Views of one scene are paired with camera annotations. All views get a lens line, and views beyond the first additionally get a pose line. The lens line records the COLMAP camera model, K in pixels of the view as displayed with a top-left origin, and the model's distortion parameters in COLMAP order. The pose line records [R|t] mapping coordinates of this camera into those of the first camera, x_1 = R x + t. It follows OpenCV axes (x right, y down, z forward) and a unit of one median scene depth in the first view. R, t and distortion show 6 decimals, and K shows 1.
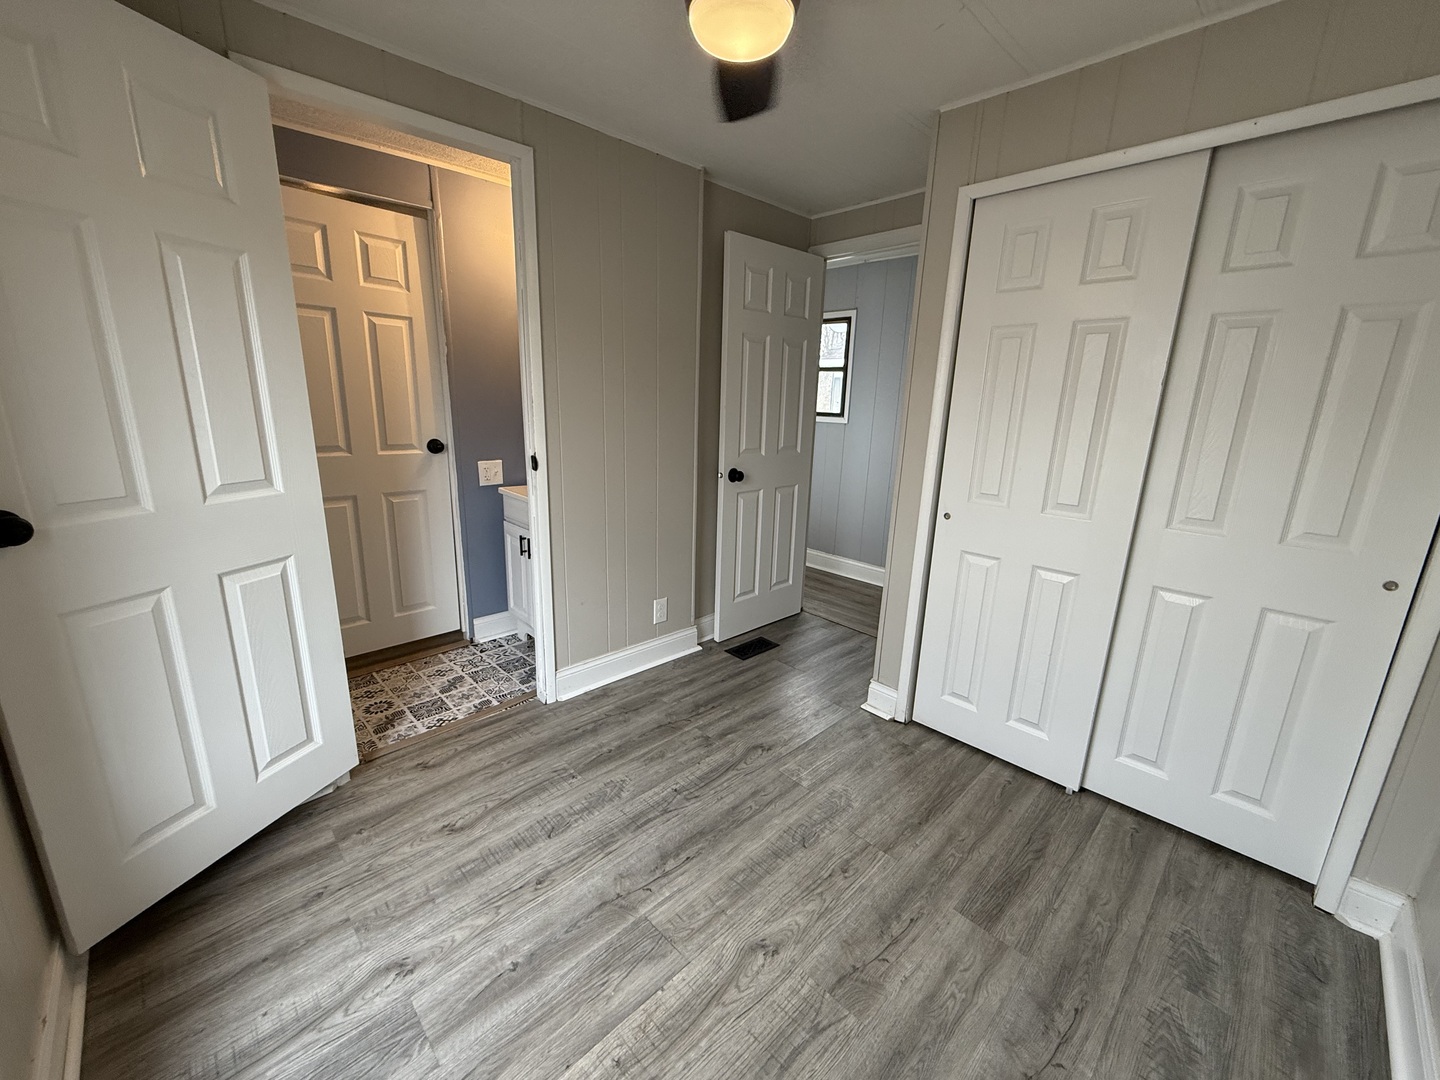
lens RADIAL K [[573.4, 0, 716.8], [0, 573.4, 541.6], [0, 0, 1]] dist [-0.001395, 0.000571]
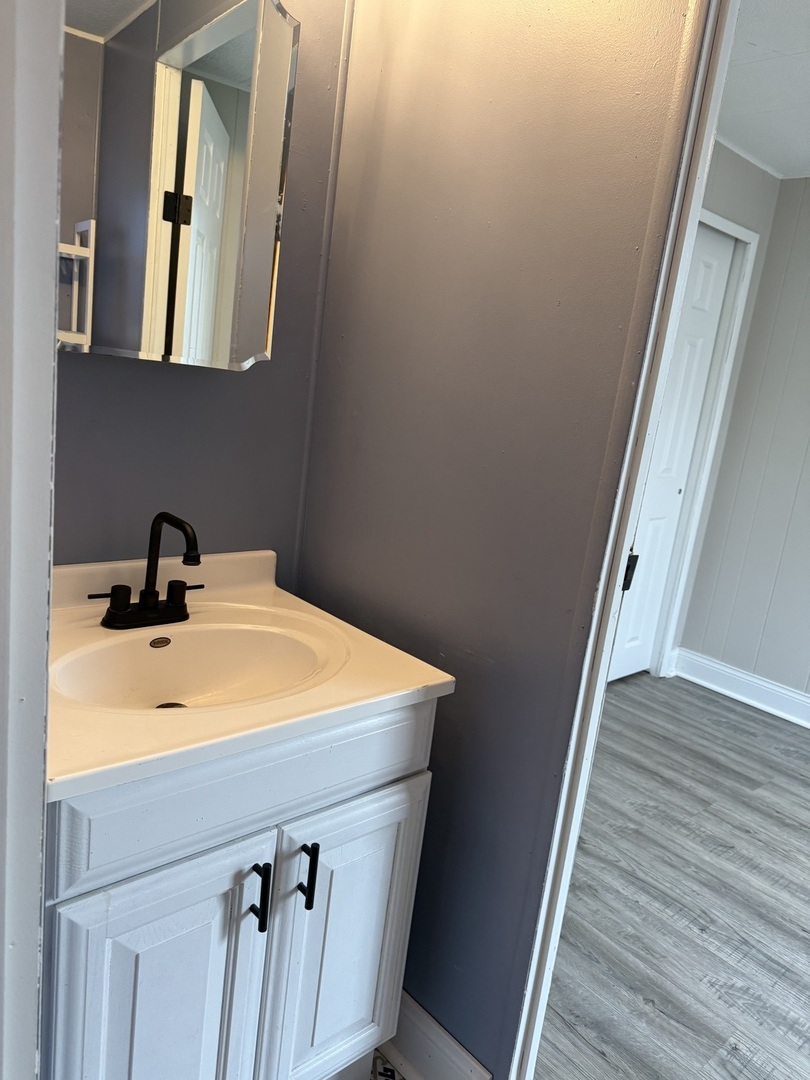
lens RADIAL K [[770.8, 0, 405.0], [0, 770.8, 540.0], [0, 0, 1]] dist [0.002223, -0.004997]
pose [[0.035439, -0.243253, 0.969315, -0.905953], [0.124026, 0.963497, 0.237259, -0.331018], [-0.991646, 0.111812, 0.064315, 1.223948]]
